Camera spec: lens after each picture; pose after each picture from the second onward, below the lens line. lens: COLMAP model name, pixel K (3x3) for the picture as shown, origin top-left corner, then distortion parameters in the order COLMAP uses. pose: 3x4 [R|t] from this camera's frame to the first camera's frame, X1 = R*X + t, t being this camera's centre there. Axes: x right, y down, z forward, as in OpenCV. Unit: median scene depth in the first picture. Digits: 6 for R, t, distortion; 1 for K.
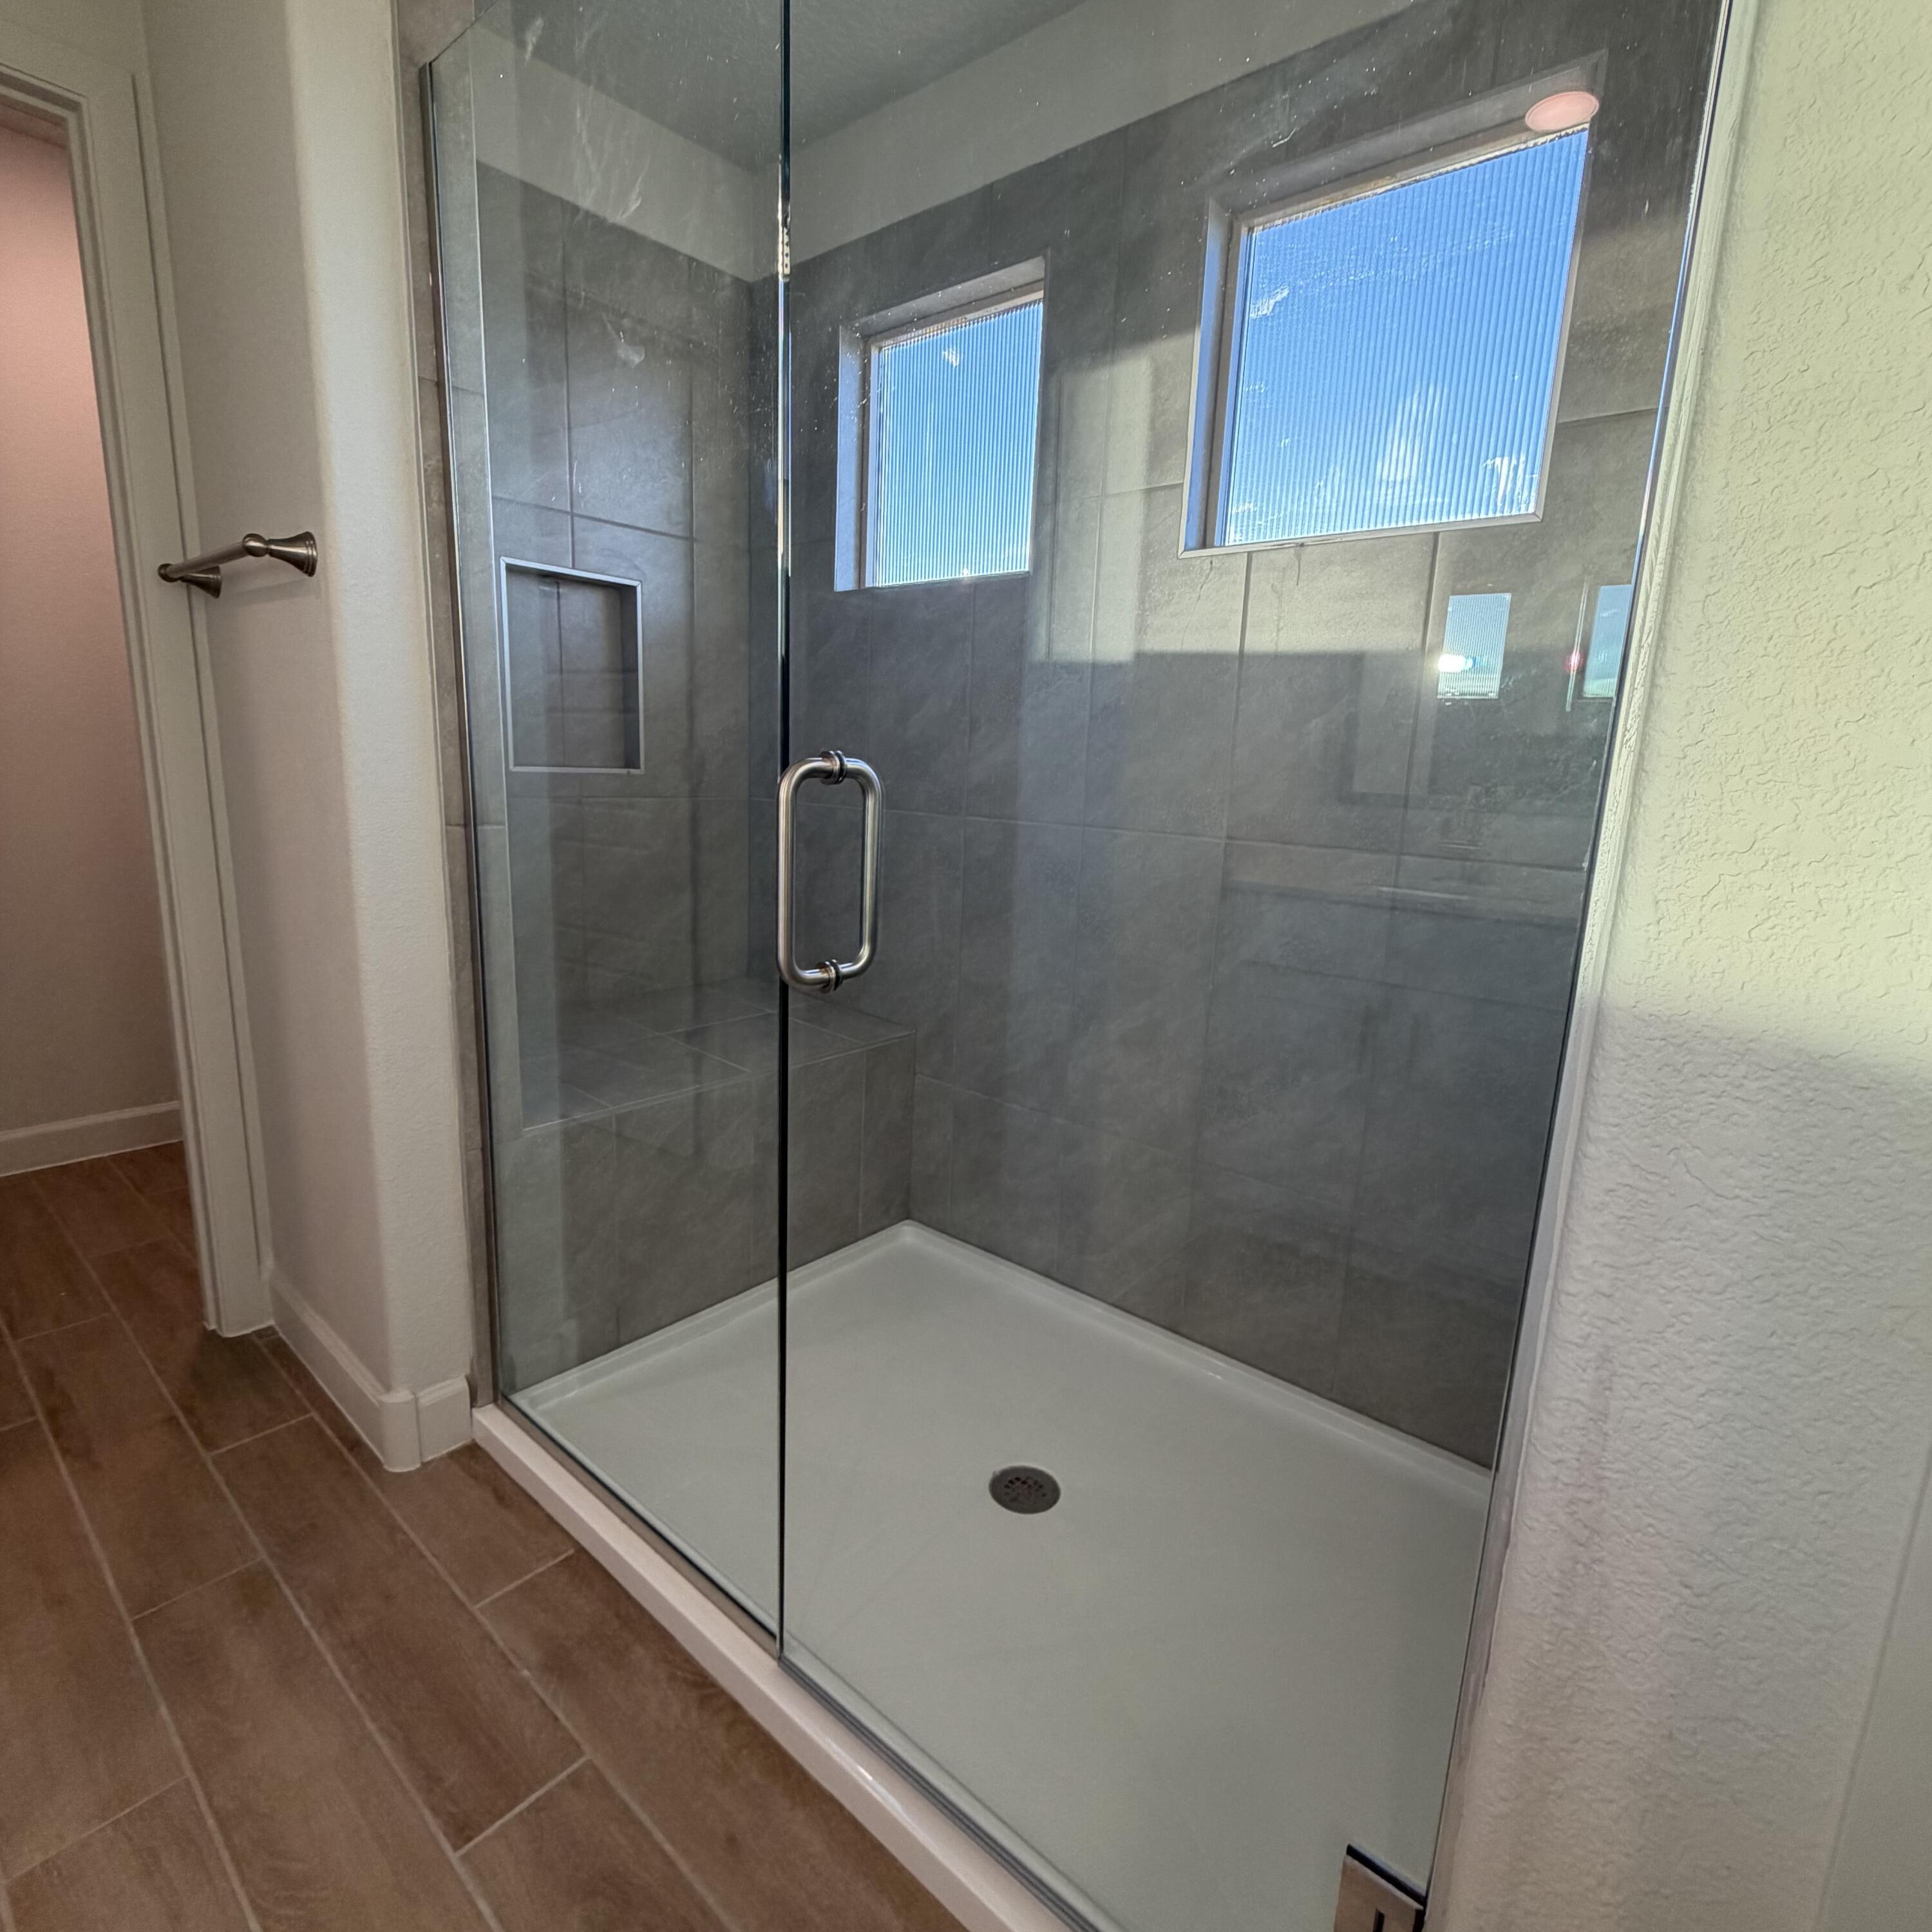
lens RADIAL K [[1021.1, 0, 966.0], [0, 1021.1, 966.0], [0, 0, 1]] dist [-0.006761, 0.000109]
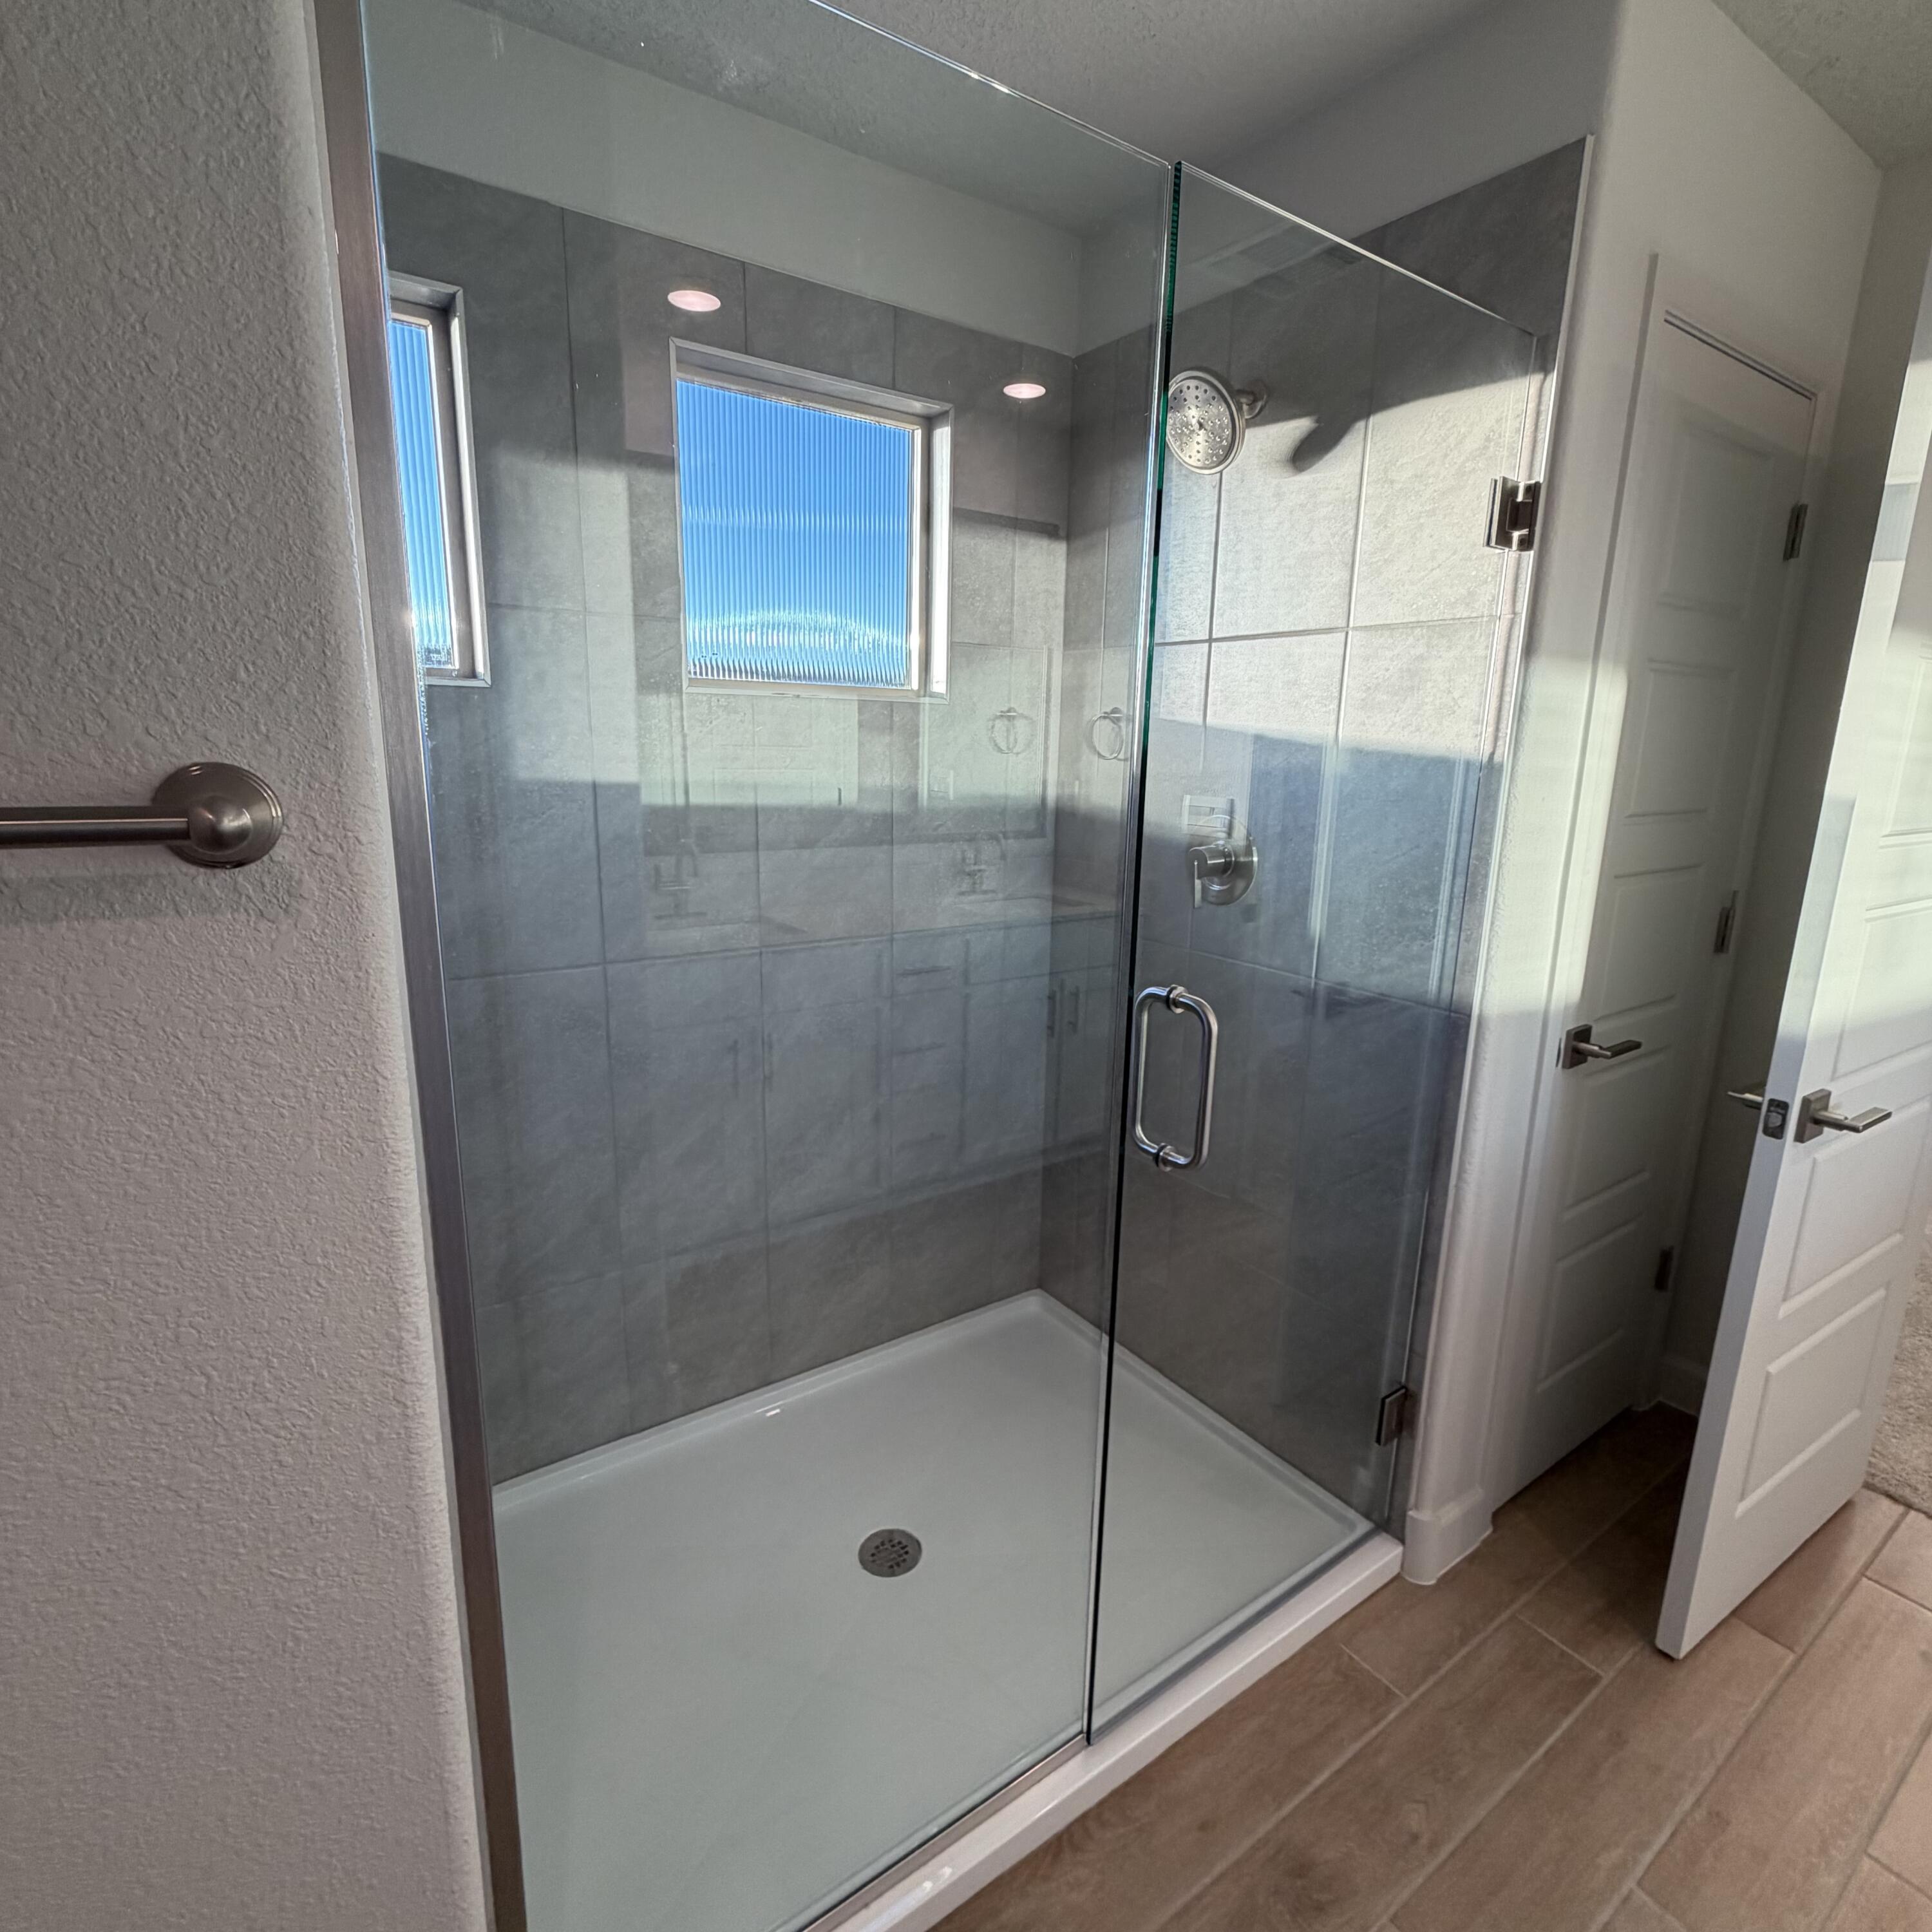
lens RADIAL K [[1021.1, 0, 966.0], [0, 1021.1, 966.0], [0, 0, 1]] dist [-0.006761, 0.000109]
pose [[0.251104, -0.244971, 0.936449, -0.764565], [0.184585, 0.961811, 0.202110, -0.299222], [-0.950197, 0.122104, 0.286732, 0.490019]]
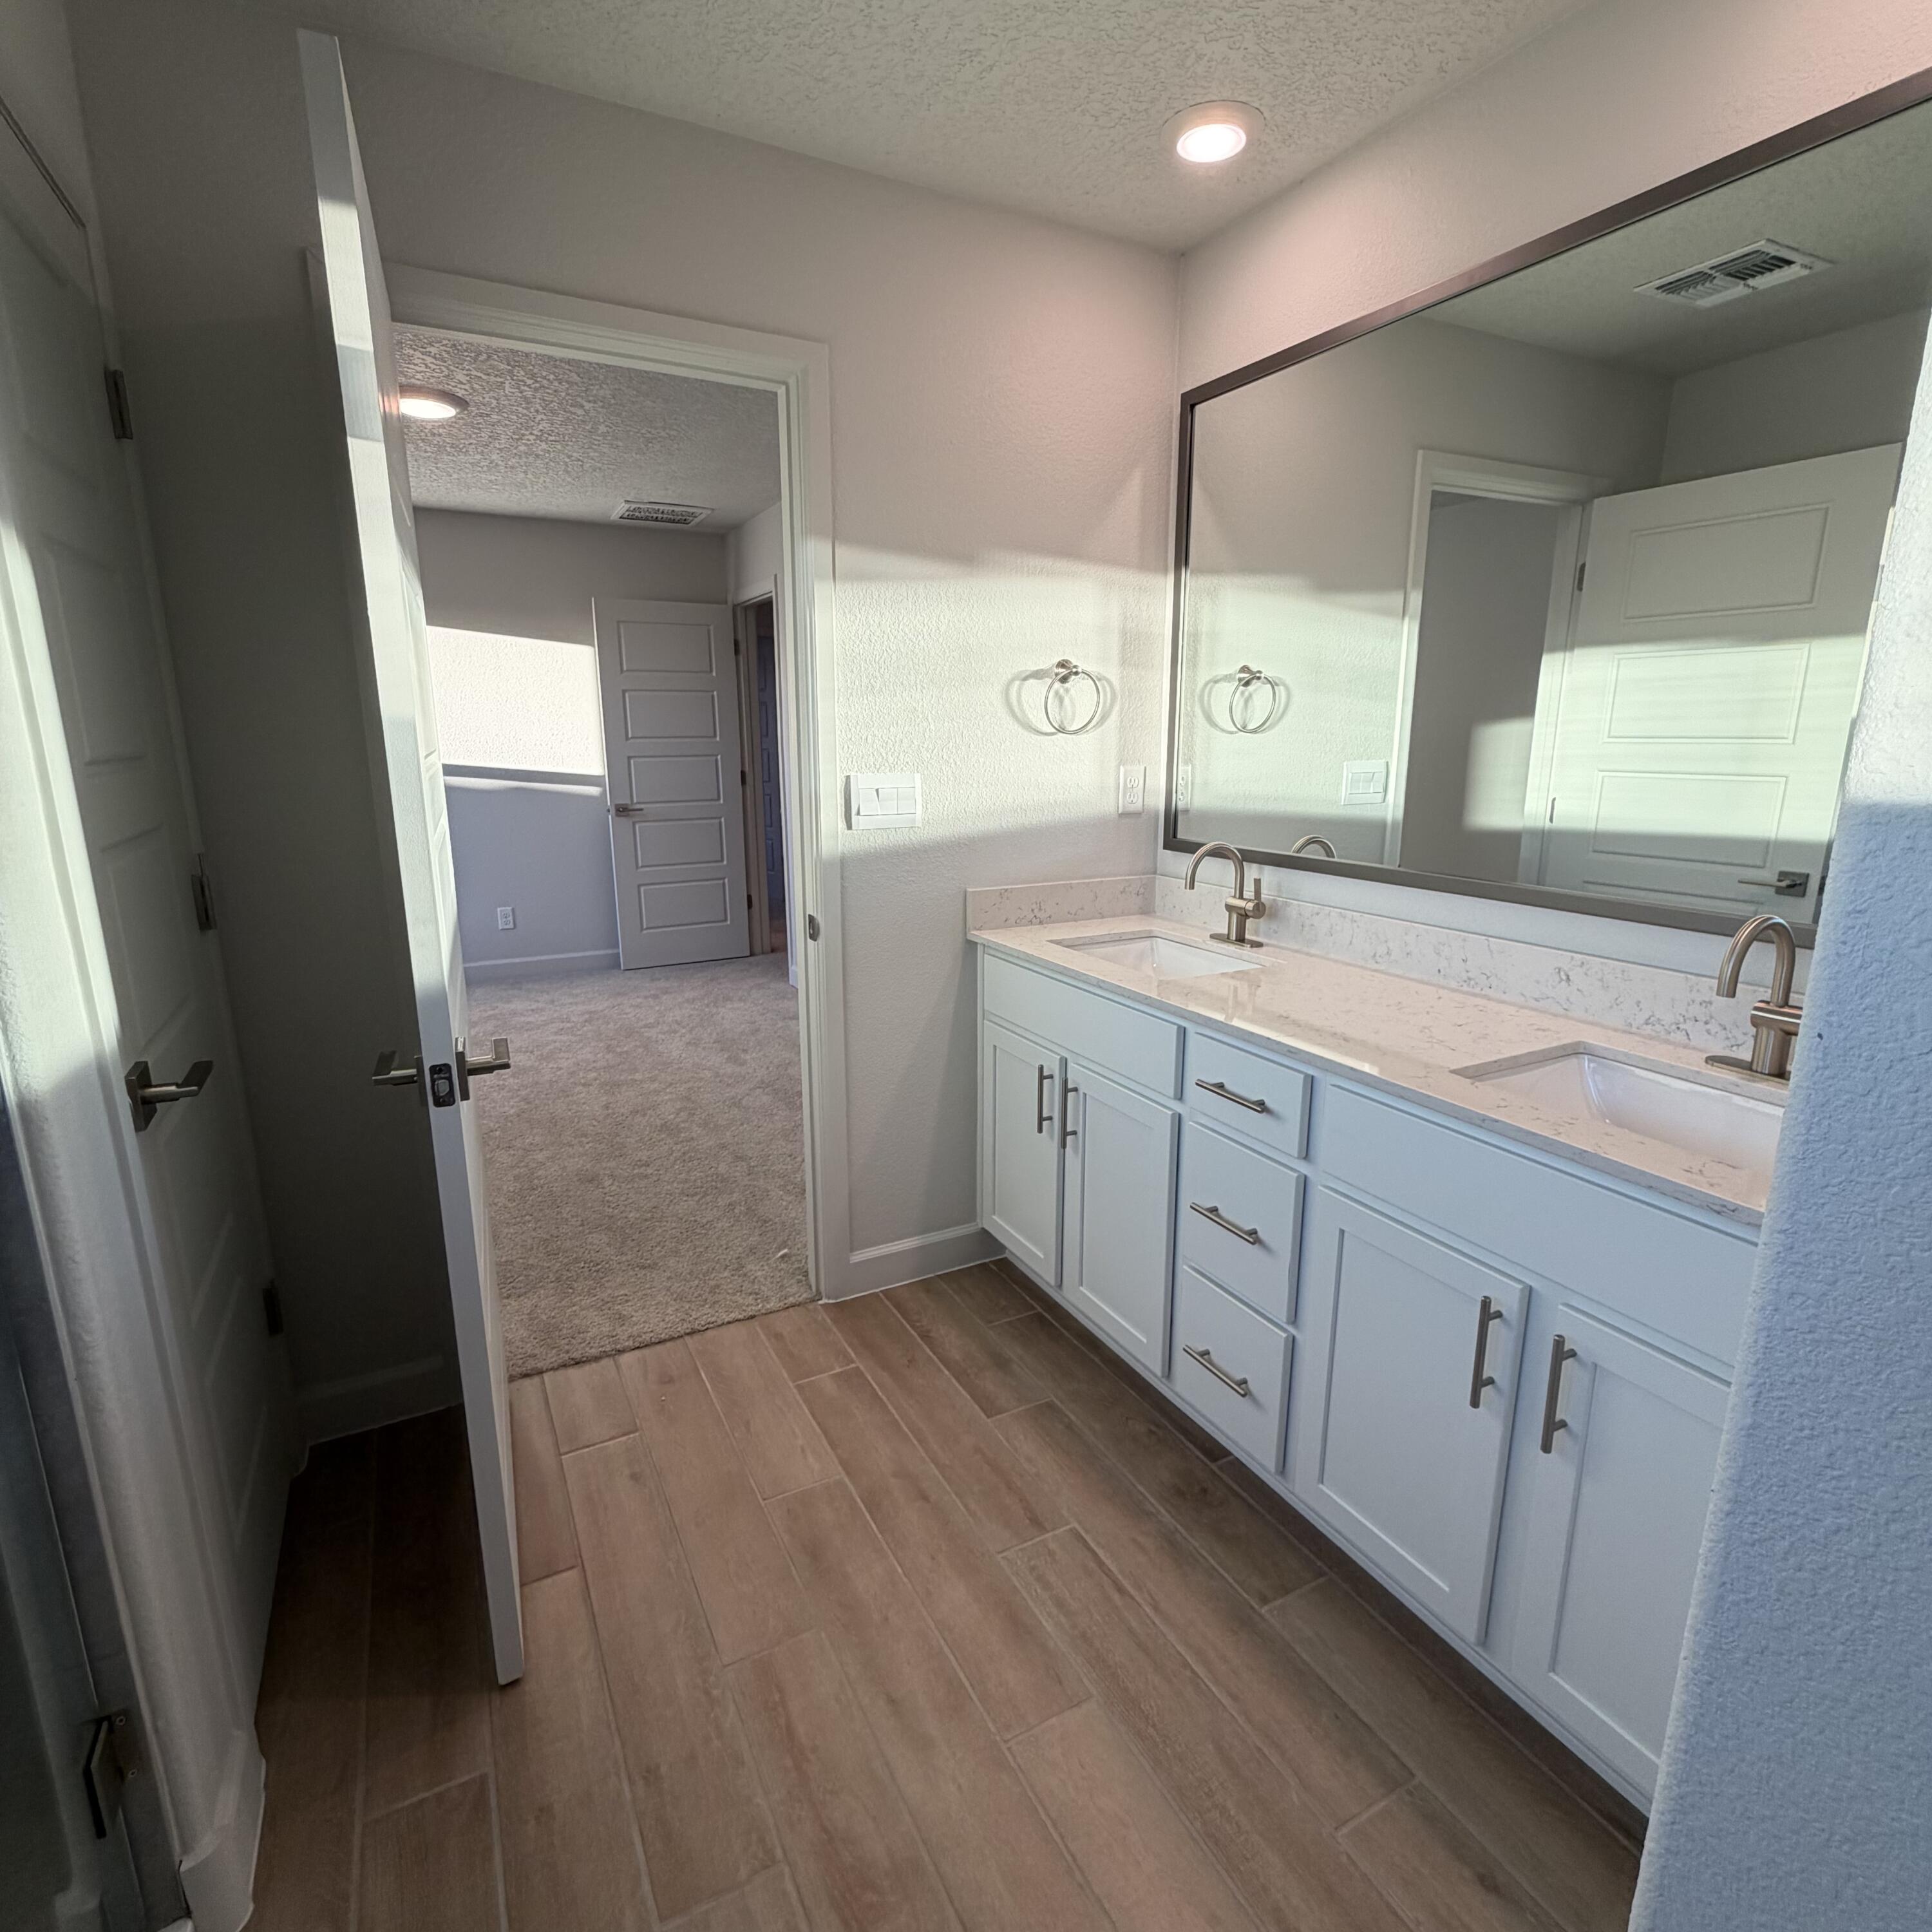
lens RADIAL K [[1021.1, 0, 966.0], [0, 1021.1, 966.0], [0, 0, 1]] dist [-0.006761, 0.000109]
pose [[-0.929339, -0.122117, 0.348450, -0.449324], [0.035462, 0.909840, 0.413441, -0.258087], [-0.367522, 0.396583, -0.841219, 0.559390]]
